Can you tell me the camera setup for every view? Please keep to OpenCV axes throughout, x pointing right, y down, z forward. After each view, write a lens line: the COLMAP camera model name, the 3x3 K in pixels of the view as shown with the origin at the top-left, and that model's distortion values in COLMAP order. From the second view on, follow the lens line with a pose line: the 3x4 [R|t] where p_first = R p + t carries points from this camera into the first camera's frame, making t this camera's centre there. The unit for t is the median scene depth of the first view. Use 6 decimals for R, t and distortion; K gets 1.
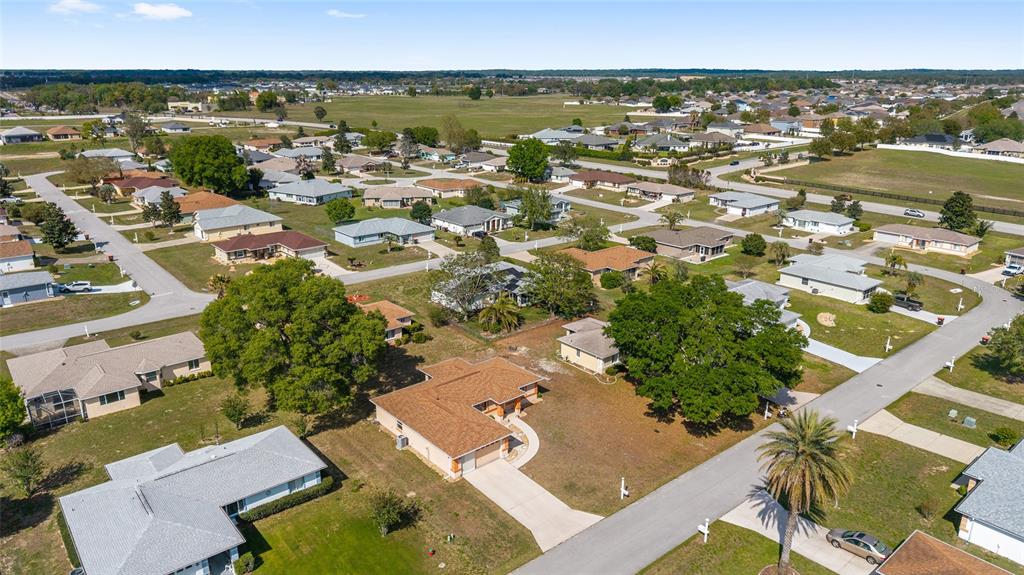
lens RADIAL K [[683.3, 0, 512.0], [0, 683.3, 287.5], [0, 0, 1]] dist [0.039437, -0.049595]
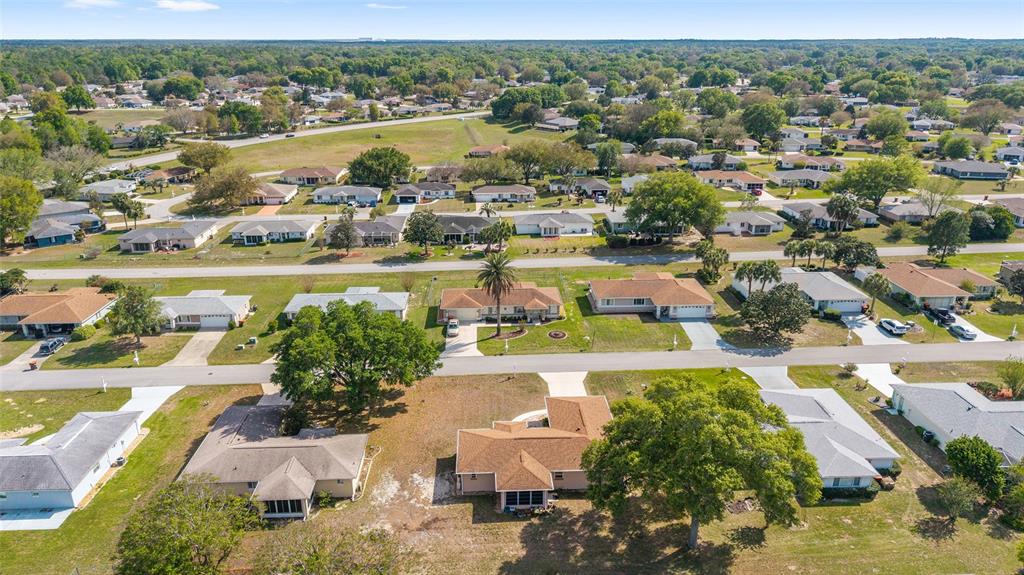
lens RADIAL K [[672.6, 0, 512.1], [0, 672.6, 324.9], [0, 0, 1]] dist [0.062976, -0.092578]
pose [[-0.791116, -0.243821, 0.560969, -0.331442], [0.182021, 0.781724, 0.596470, -0.348251], [-0.583955, 0.573985, -0.574054, 0.905804]]
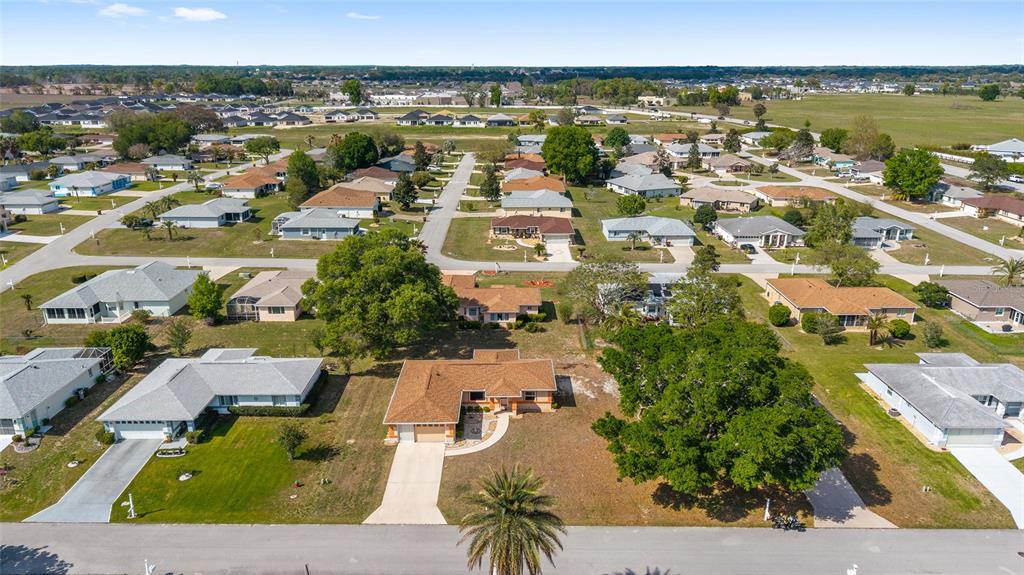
lens RADIAL K [[686.7, 0, 513.1], [0, 686.7, 290.2], [0, 0, 1]] dist [0.049844, -0.065441]
pose [[0.768498, 0.194256, -0.609652, 0.356439], [-0.189734, 0.979132, 0.072816, -0.039389], [0.611075, 0.059712, 0.789318, 0.122969]]
